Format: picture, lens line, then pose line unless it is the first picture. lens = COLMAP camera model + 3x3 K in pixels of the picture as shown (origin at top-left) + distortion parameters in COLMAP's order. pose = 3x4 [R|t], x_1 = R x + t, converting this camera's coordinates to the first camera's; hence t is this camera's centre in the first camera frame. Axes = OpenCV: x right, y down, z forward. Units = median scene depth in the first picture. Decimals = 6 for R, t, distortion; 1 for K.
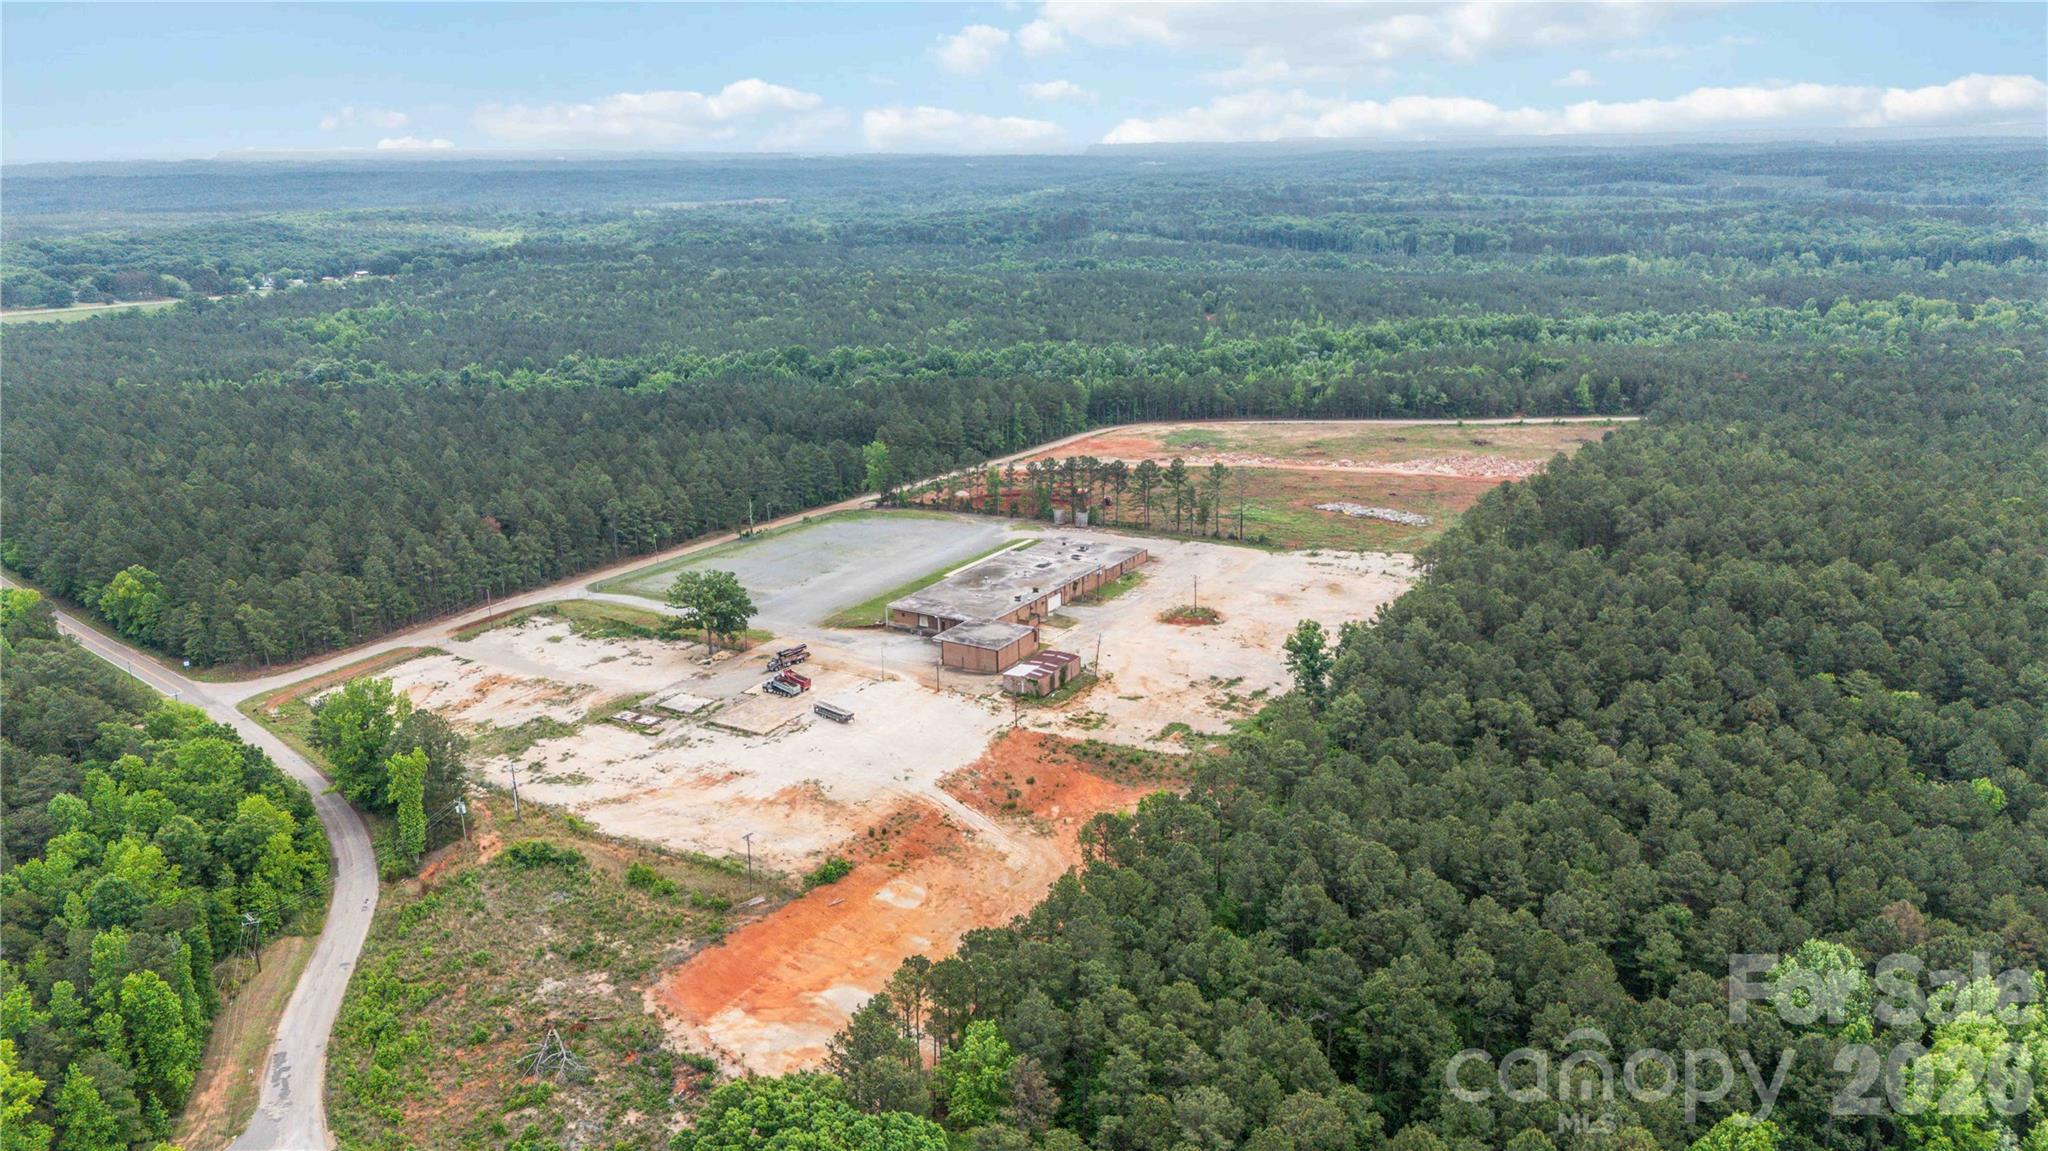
lens RADIAL K [[1504.4, 0, 1024.0], [0, 1504.4, 575.5], [0, 0, 1]] dist [0.089648, -0.098907]
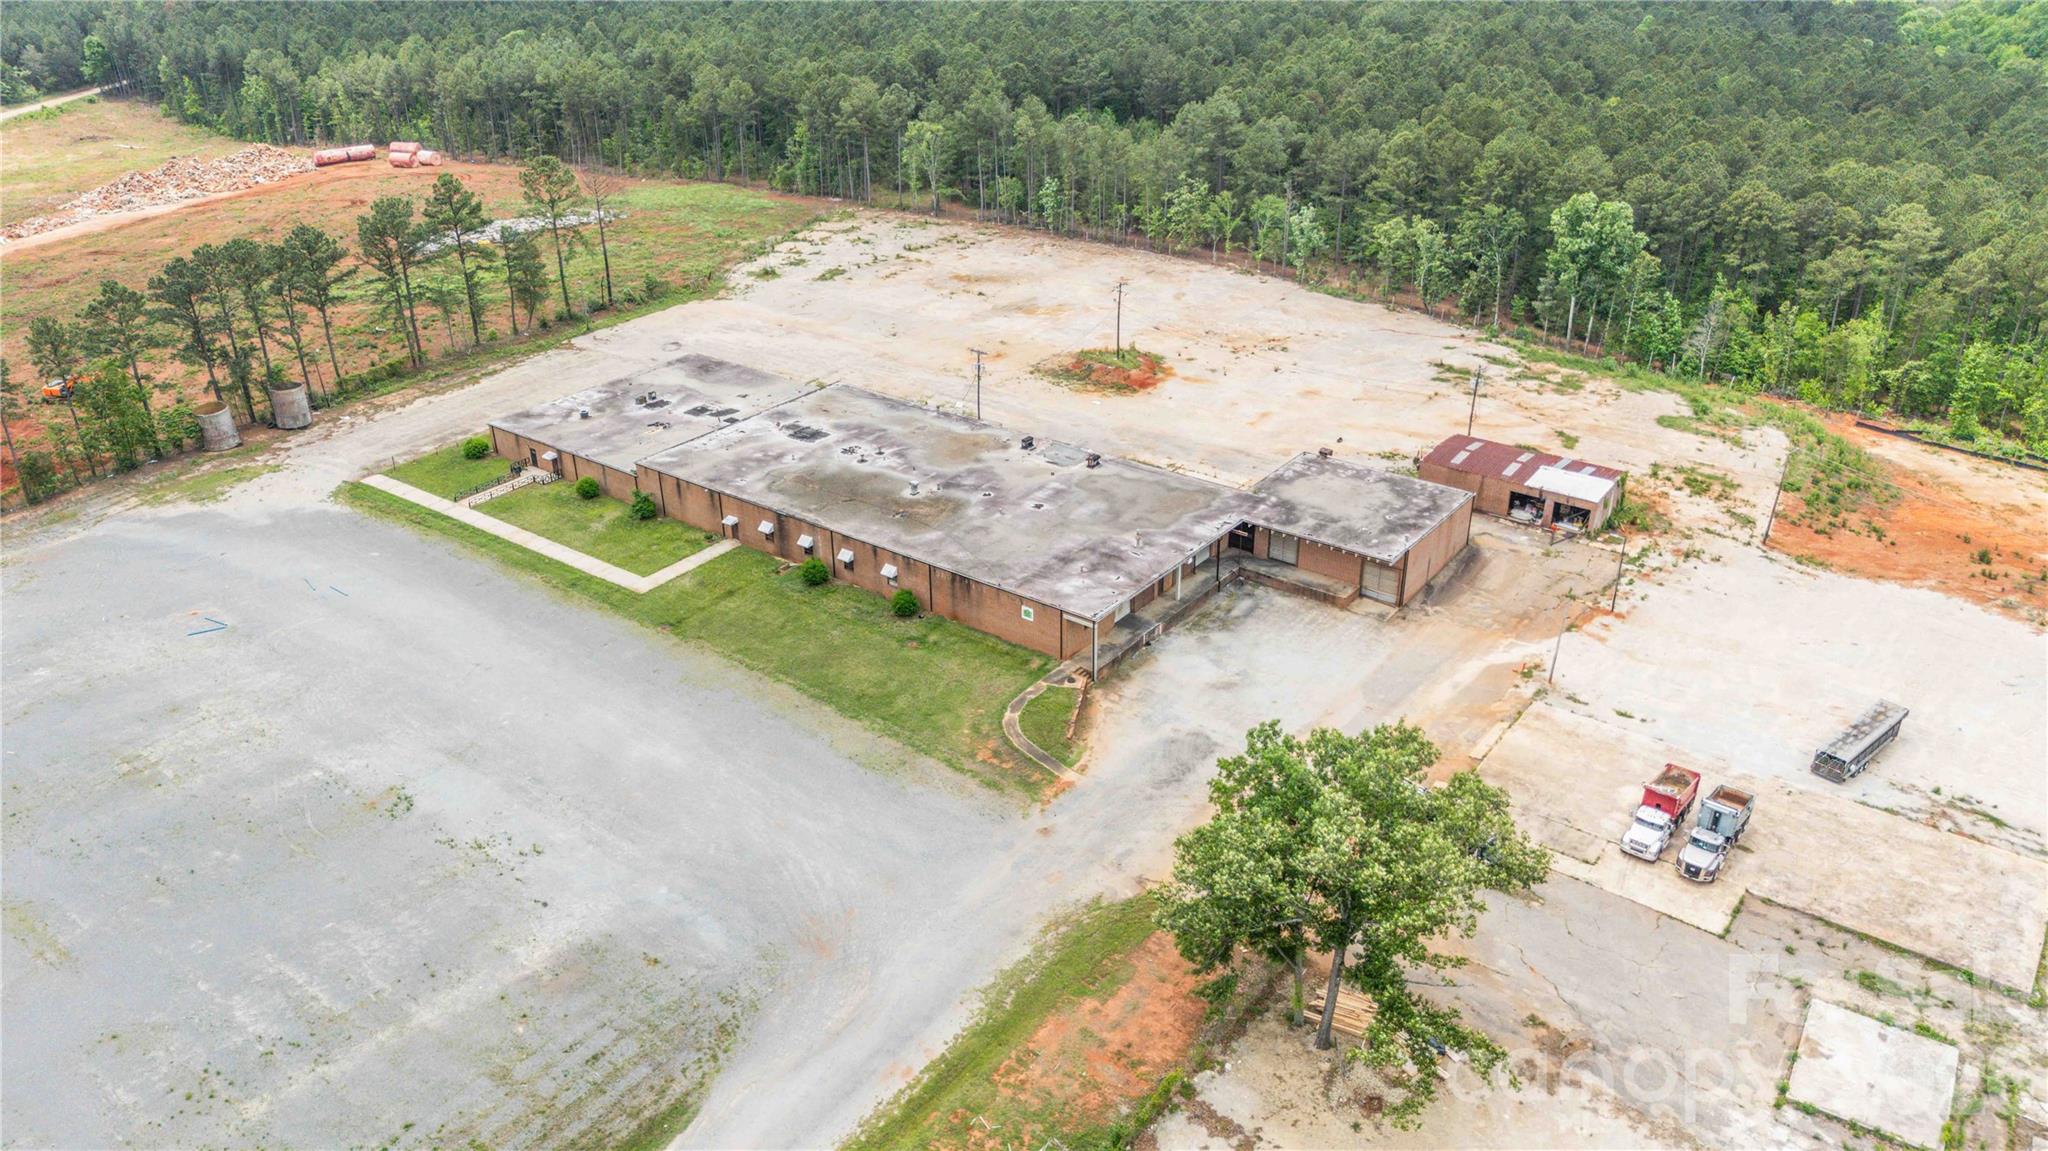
lens RADIAL K [[1504.4, 0, 1024.0], [0, 1504.4, 575.5], [0, 0, 1]] dist [0.089648, -0.098907]
pose [[0.090959, -0.442373, 0.892206, -0.311878], [0.286261, 0.869722, 0.402041, -0.103244], [-0.953824, 0.218835, 0.205744, 0.750779]]
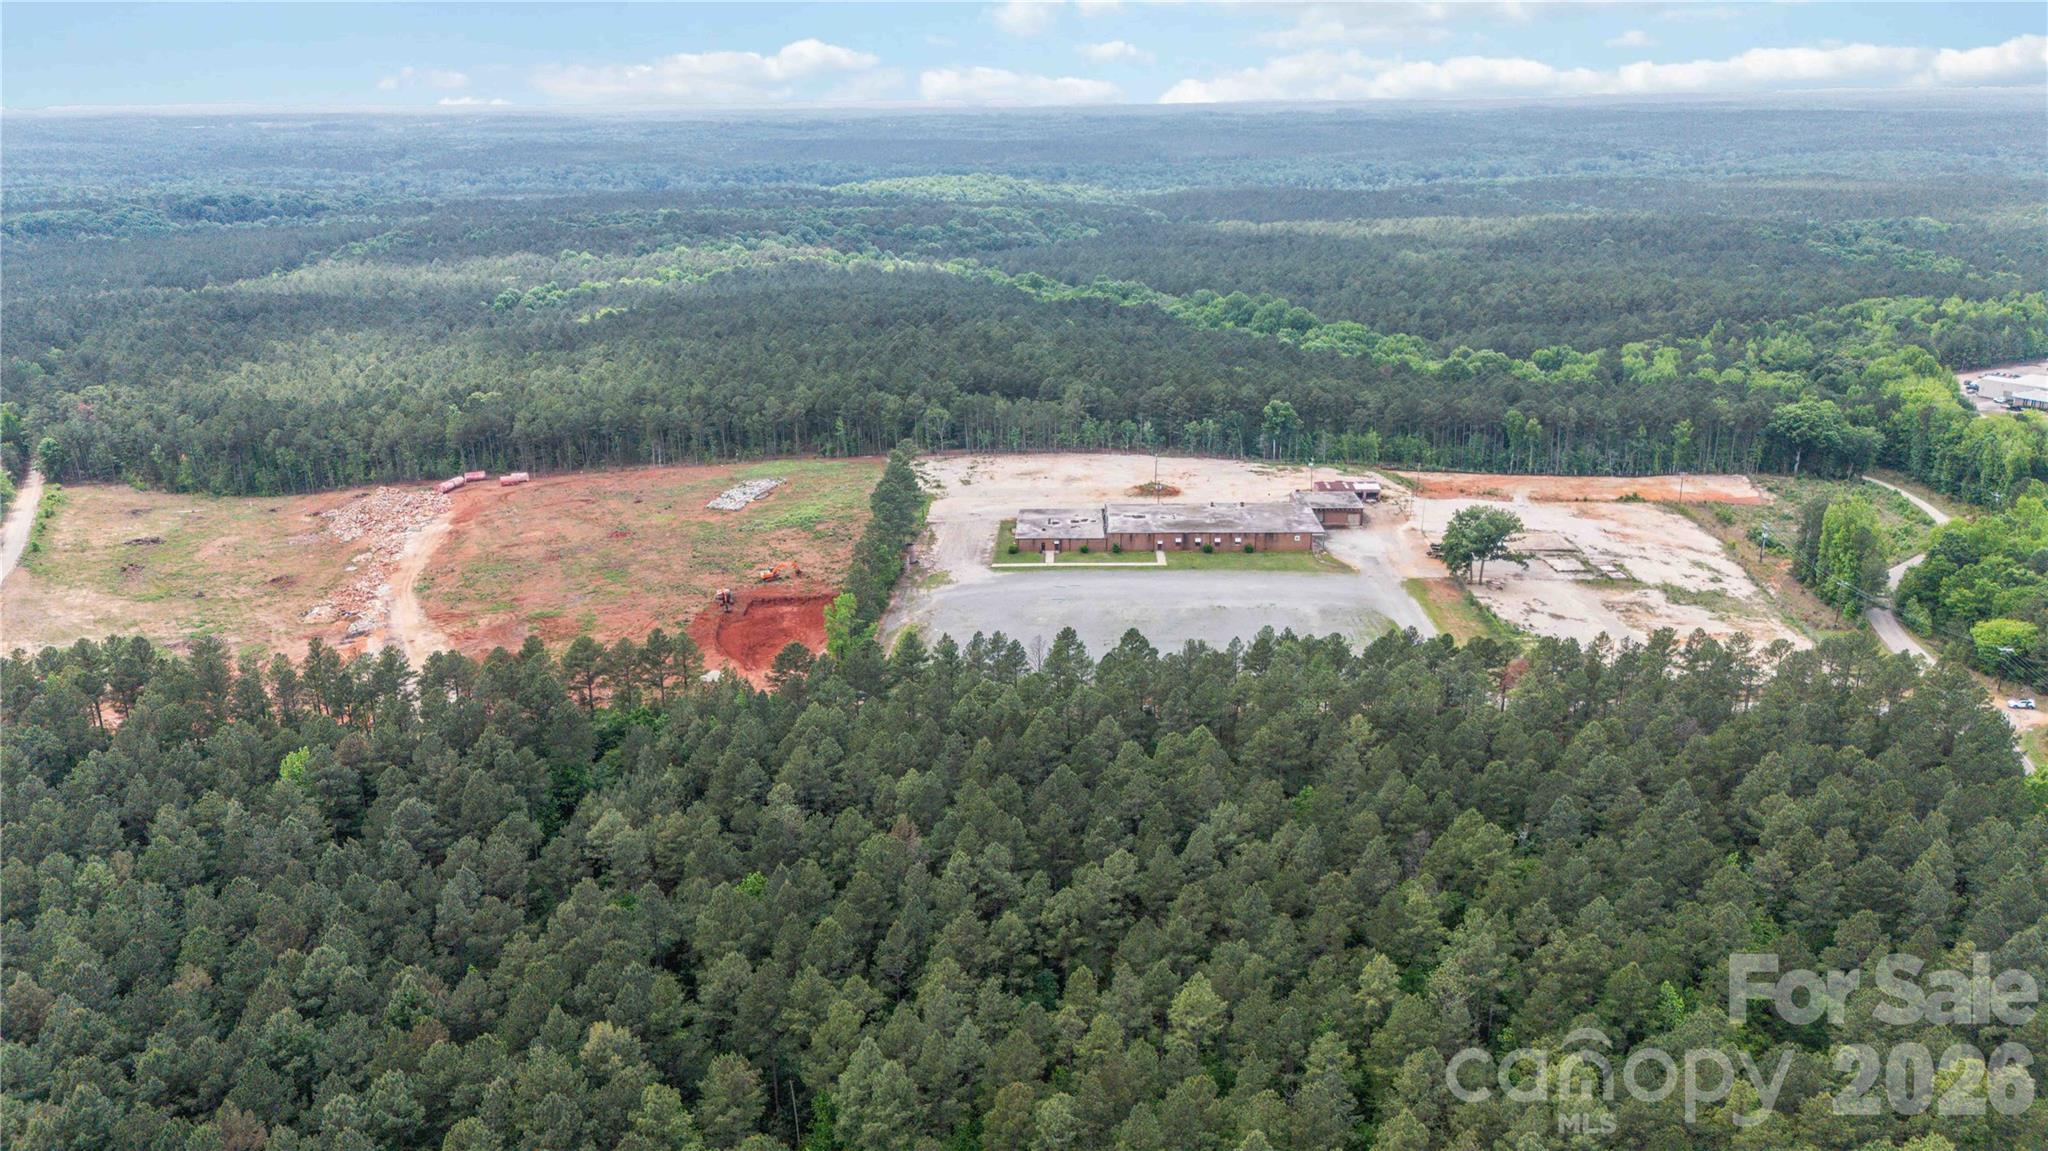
lens RADIAL K [[1504.4, 0, 1024.0], [0, 1504.4, 575.5], [0, 0, 1]] dist [0.089648, -0.098907]
pose [[-0.505637, -0.245249, 0.827154, -0.702389], [0.257173, 0.872315, 0.415848, -0.362496], [-0.823525, 0.422990, -0.378004, 1.266718]]
